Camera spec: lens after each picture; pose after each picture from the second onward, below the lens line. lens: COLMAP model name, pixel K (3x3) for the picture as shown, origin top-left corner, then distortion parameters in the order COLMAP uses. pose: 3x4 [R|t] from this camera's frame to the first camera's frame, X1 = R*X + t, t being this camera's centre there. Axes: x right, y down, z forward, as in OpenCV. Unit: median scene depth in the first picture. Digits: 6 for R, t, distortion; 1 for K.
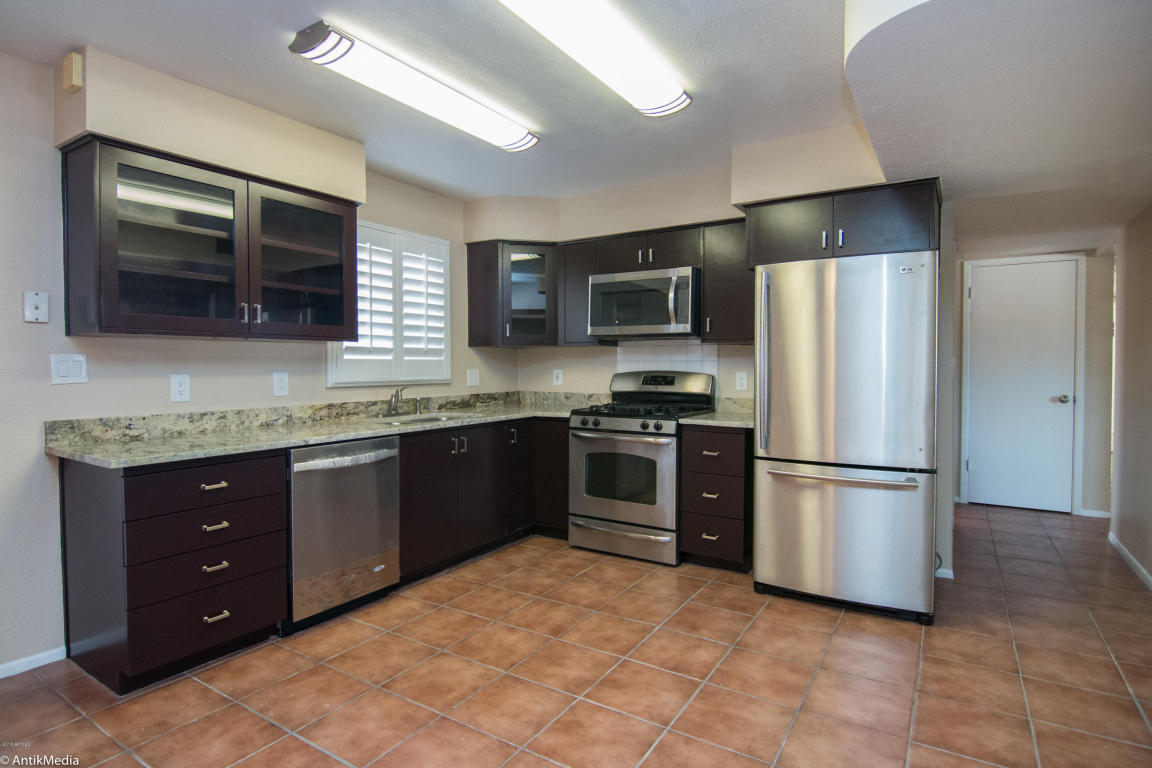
lens RADIAL K [[599.9, 0, 576.2], [0, 599.9, 371.0], [0, 0, 1]] dist [-0.012849, -0.000802]
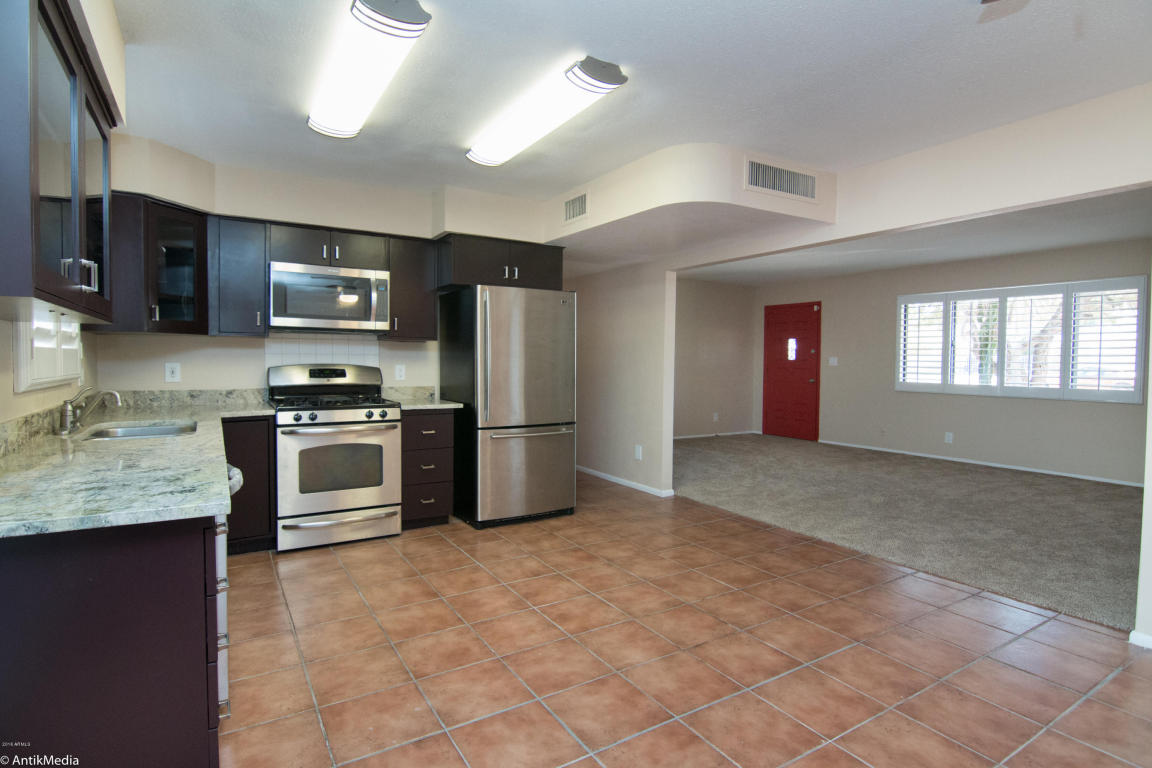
lens RADIAL K [[587.1, 0, 571.8], [0, 587.1, 379.4], [0, 0, 1]] dist [-0.004457, -0.007413]
pose [[0.439678, -0.026793, 0.897756, -0.775574], [0.002147, 0.999583, 0.028780, -0.002399], [-0.898153, -0.010726, 0.439552, 0.241755]]
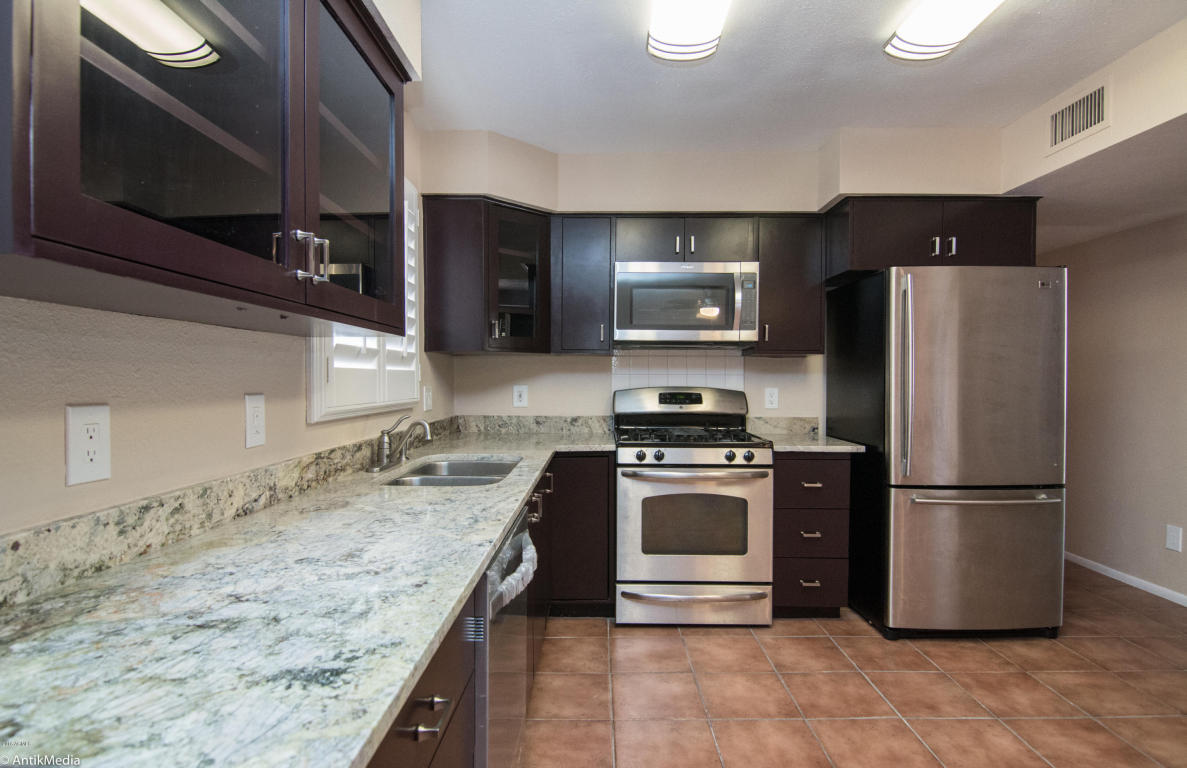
lens RADIAL K [[608.9, 0, 593.5], [0, 608.9, 384.0], [0, 0, 1]] dist [-0.002605, -0.010623]
pose [[0.848724, -0.002258, 0.528831, -0.537585], [0.002381, 0.999997, 0.000450, -0.006142], [-0.528830, 0.000877, 0.848727, 0.475109]]
